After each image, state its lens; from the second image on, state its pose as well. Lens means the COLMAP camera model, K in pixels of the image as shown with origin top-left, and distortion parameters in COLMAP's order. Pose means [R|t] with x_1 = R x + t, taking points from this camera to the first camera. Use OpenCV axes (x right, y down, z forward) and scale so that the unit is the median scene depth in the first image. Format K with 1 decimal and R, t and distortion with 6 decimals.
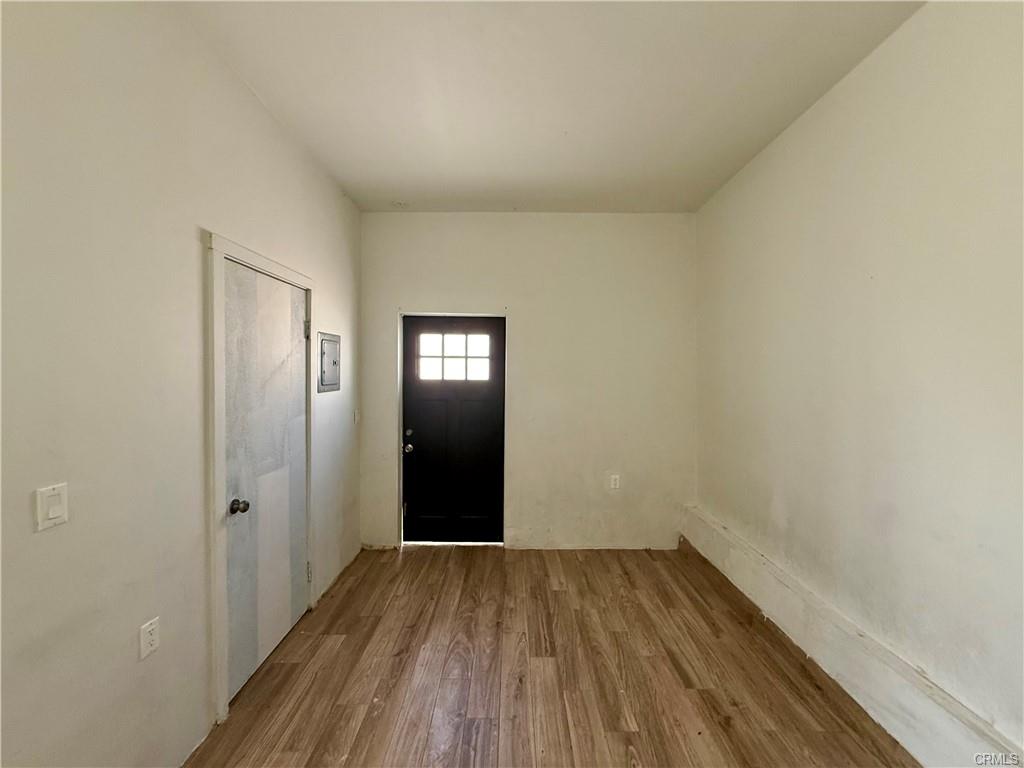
lens RADIAL K [[408.6, 0, 505.5], [0, 408.6, 382.8], [0, 0, 1]] dist [0.001534, 0.000506]
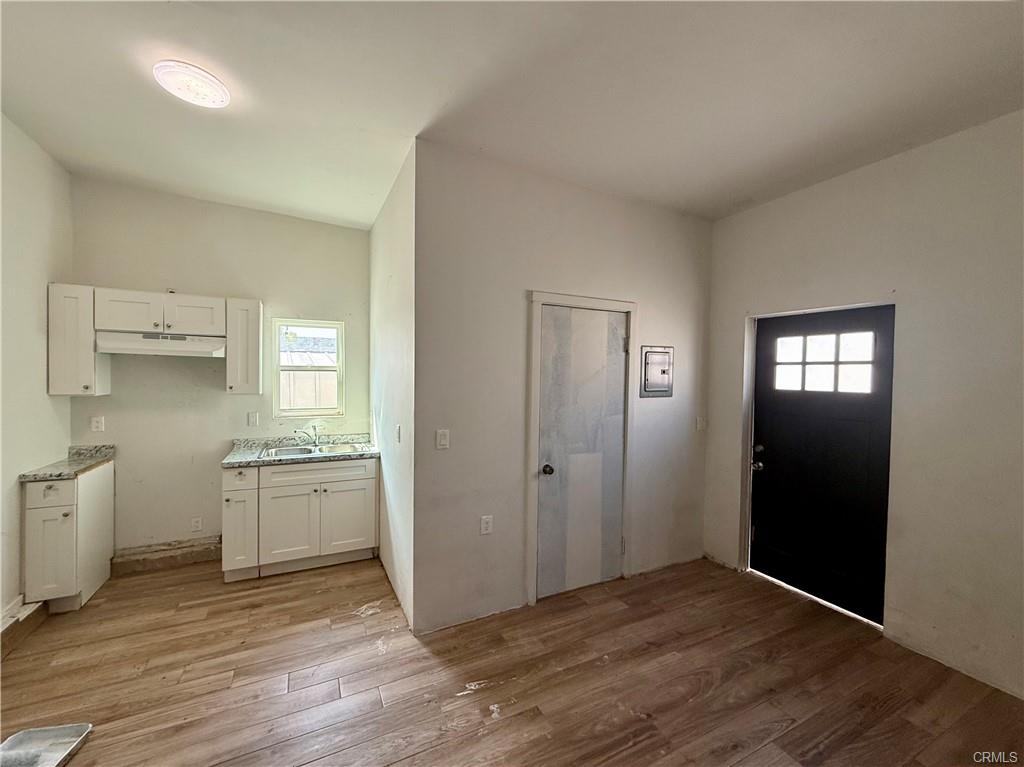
lens RADIAL K [[408.6, 0, 505.5], [0, 408.6, 382.3], [0, 0, 1]] dist [0.001534, 0.000506]
pose [[0.455037, 0.016376, -0.890322, 0.440576], [-0.034107, 0.999418, 0.000951, -0.008003], [0.889819, 0.029933, 0.455330, 0.132058]]
